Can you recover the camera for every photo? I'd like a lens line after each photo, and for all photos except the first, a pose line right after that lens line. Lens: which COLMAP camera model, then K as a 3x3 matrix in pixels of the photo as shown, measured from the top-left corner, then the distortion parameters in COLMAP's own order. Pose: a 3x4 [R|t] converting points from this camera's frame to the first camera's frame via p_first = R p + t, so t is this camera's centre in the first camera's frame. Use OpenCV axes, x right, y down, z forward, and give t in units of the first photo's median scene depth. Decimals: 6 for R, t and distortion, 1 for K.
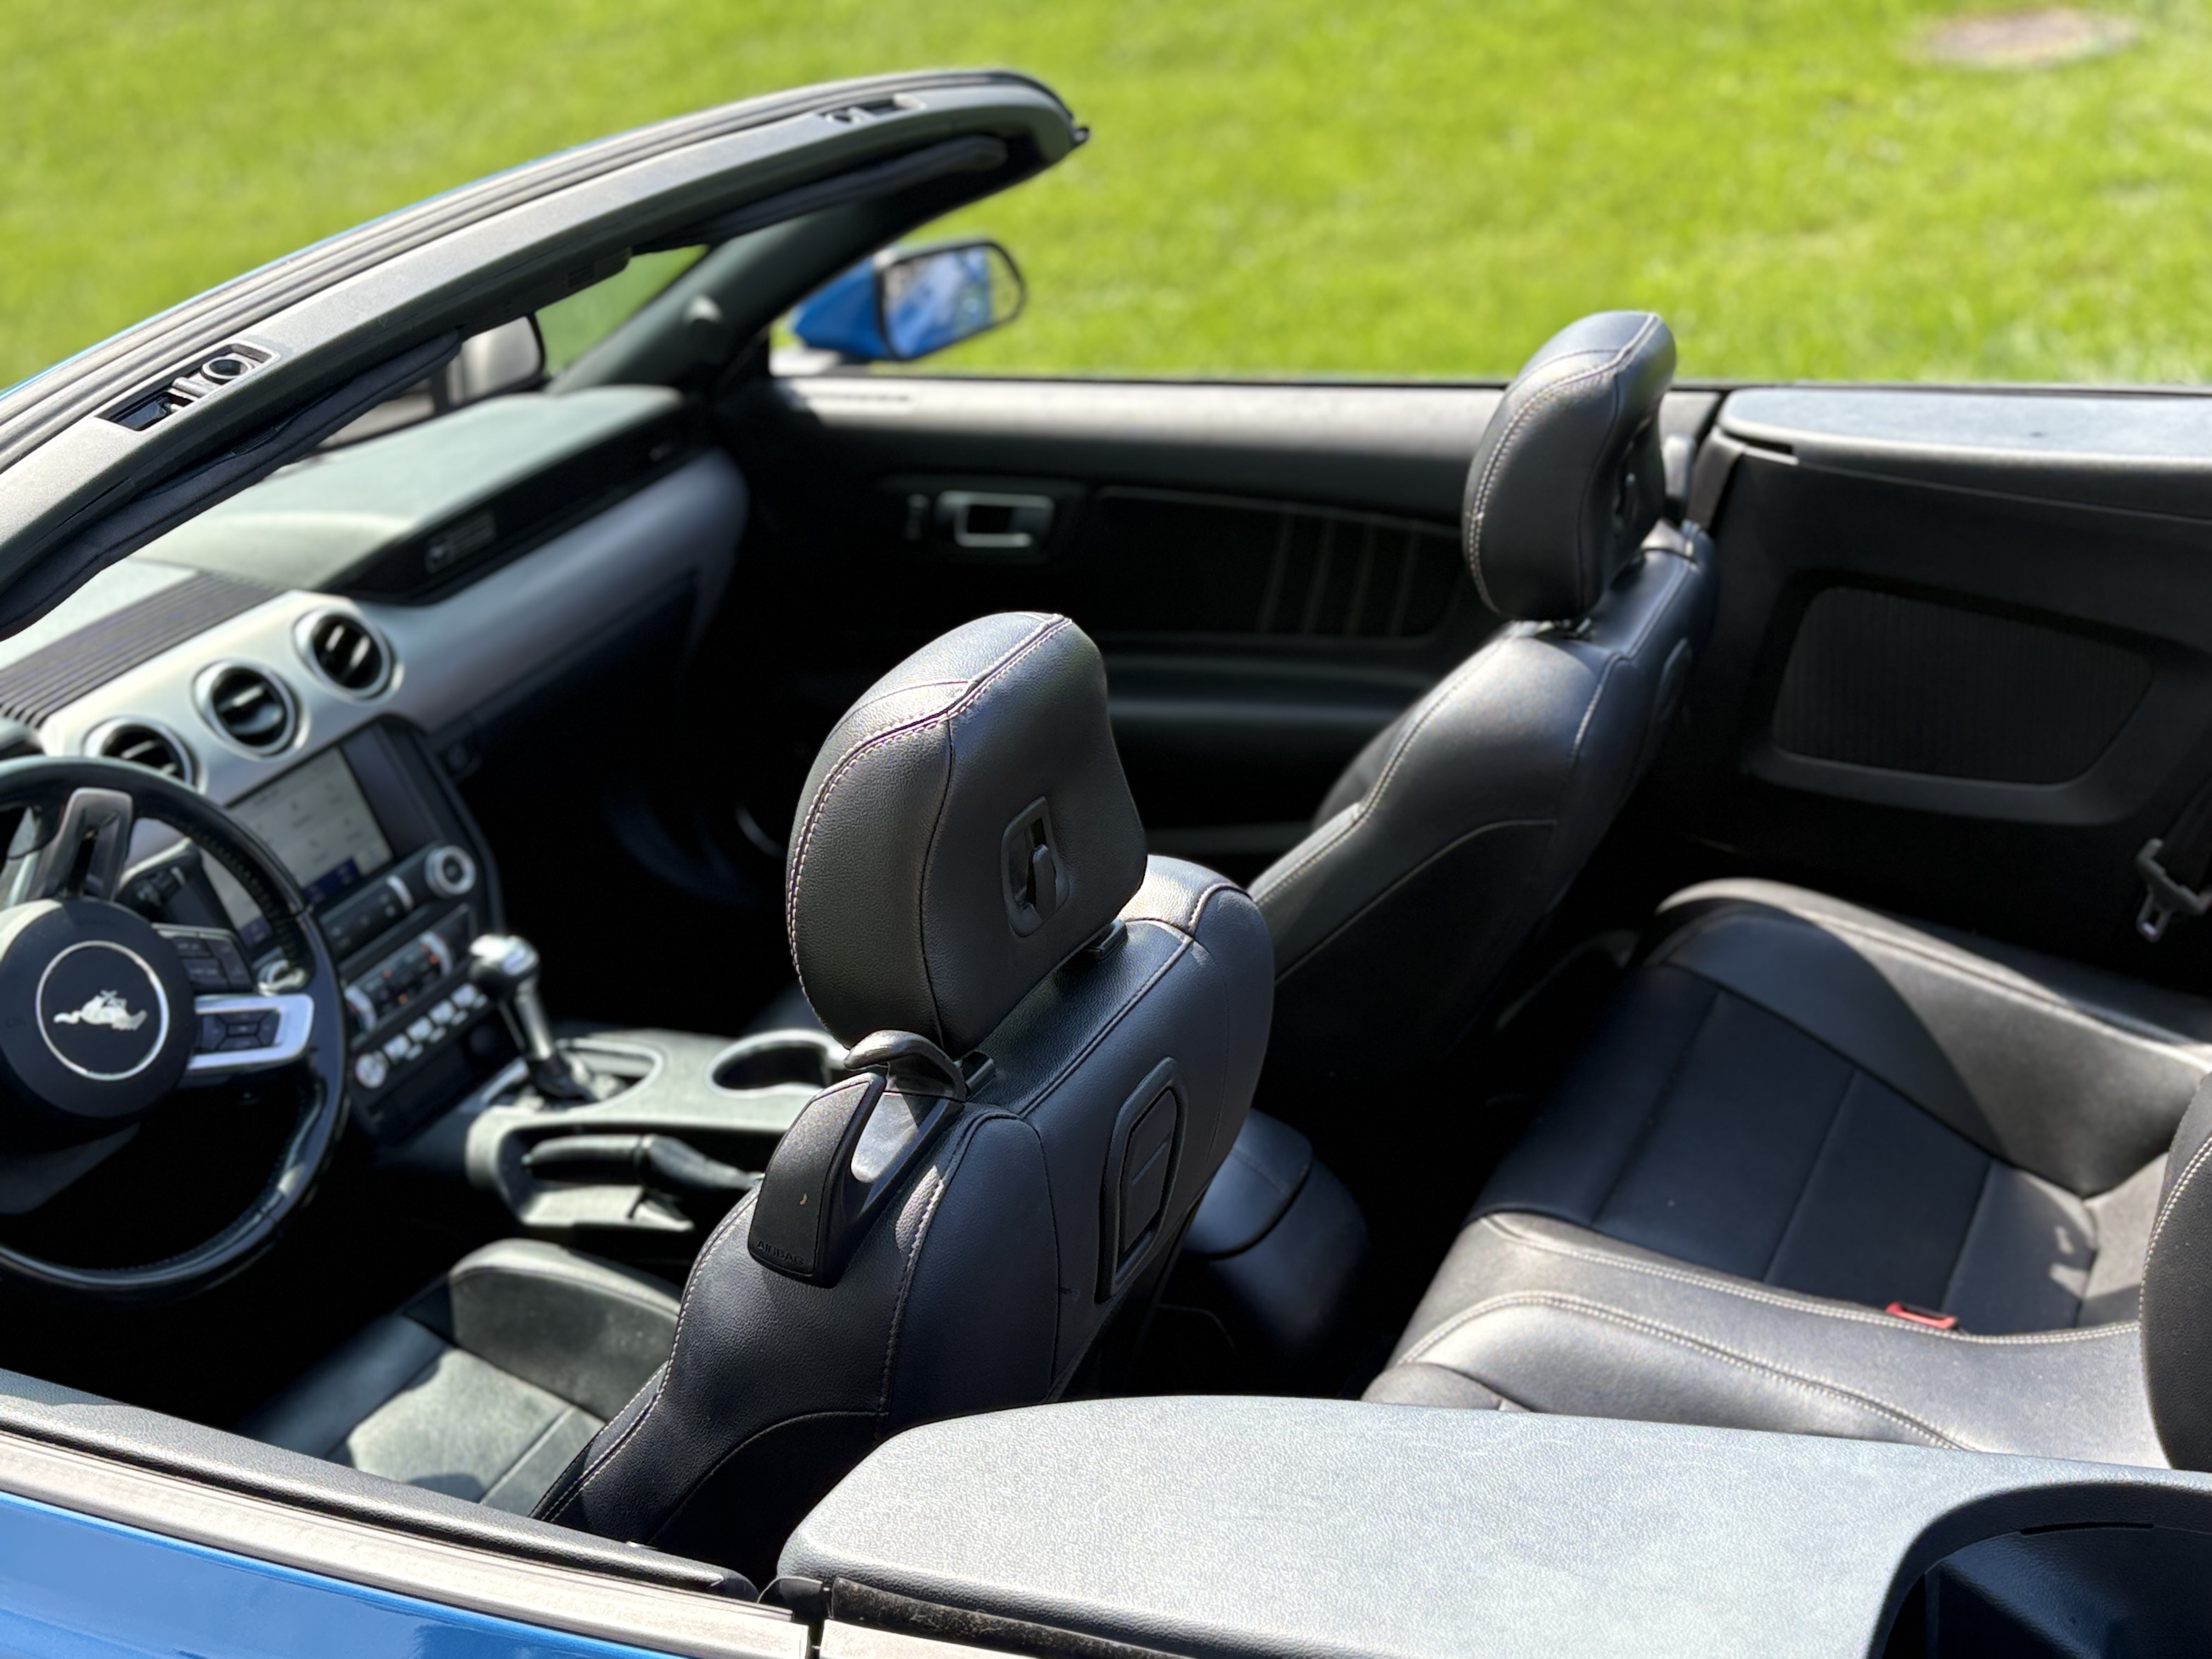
lens RADIAL K [[2442.2, 0, 1110.4], [0, 2442.2, 831.1], [0, 0, 1]] dist [-0.020540, 0.000000]
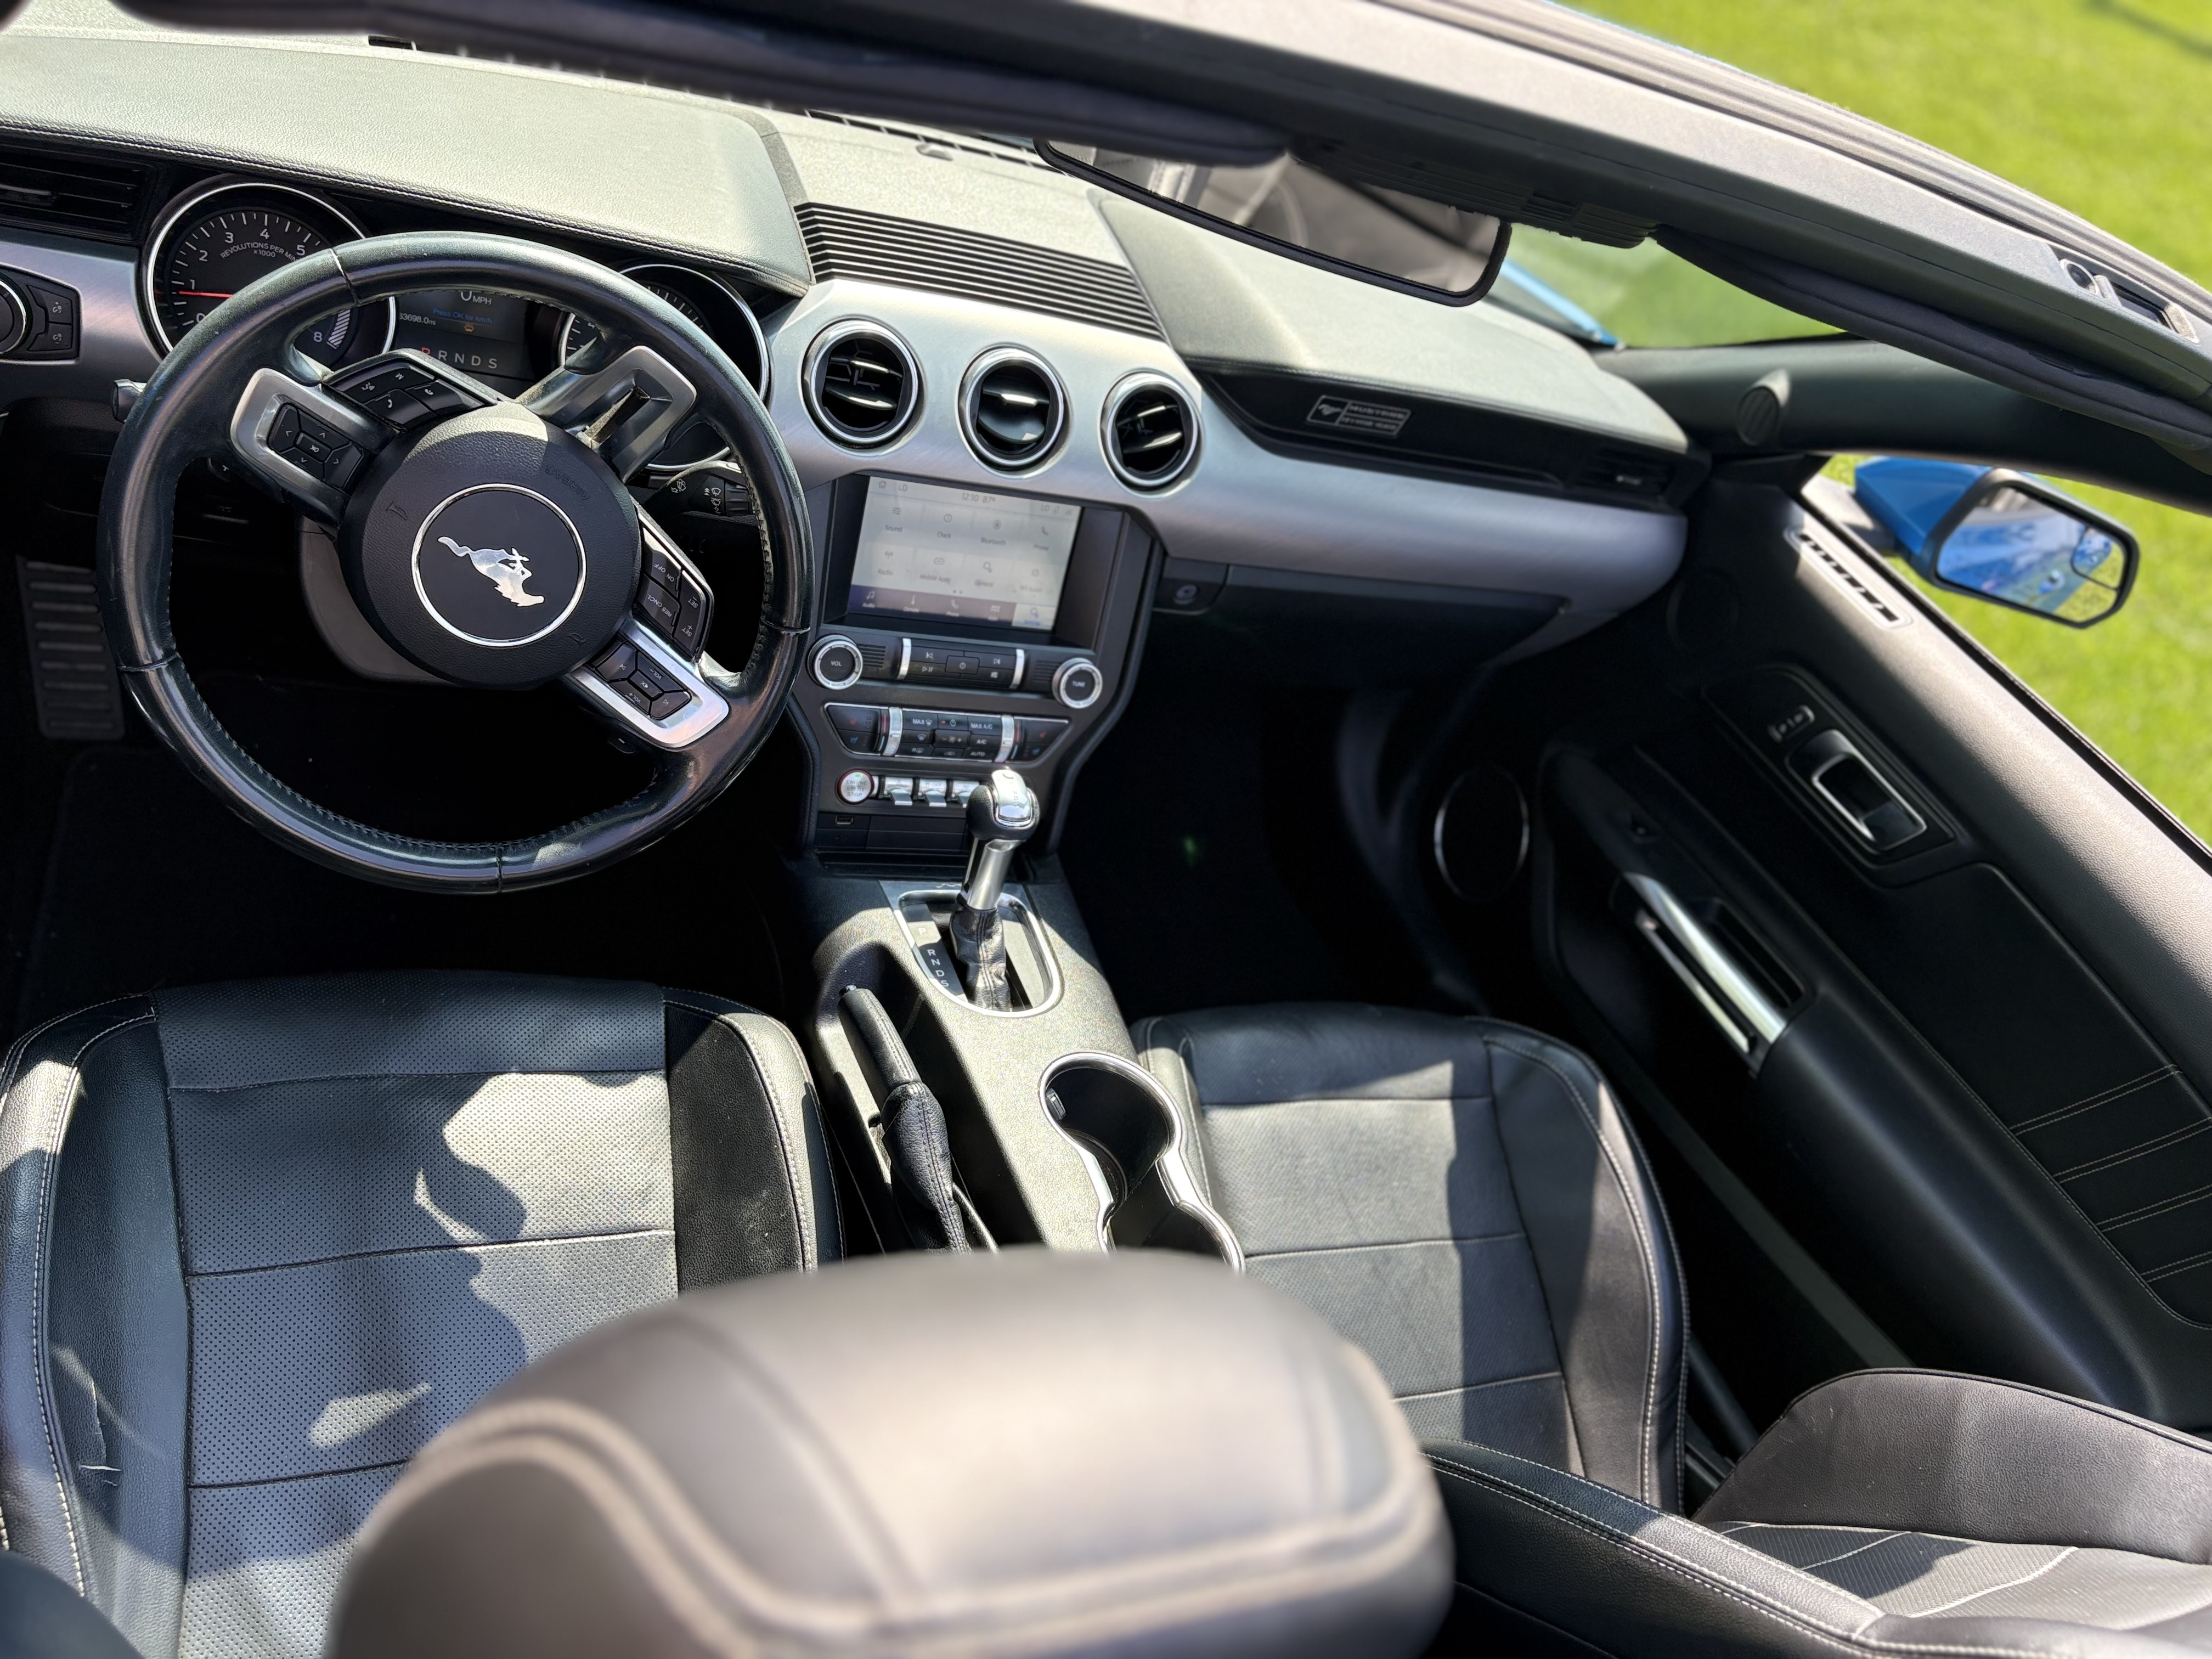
lens RADIAL K [[1656.5, 0, 1095.0], [0, 1656.5, 827.5], [0, 0, 1]] dist [0.012096, -0.004247]
pose [[0.631844, 0.703418, -0.325540, -0.024887], [-0.653644, 0.709285, 0.263939, -0.130163], [0.416560, 0.046019, 0.907943, 0.485284]]
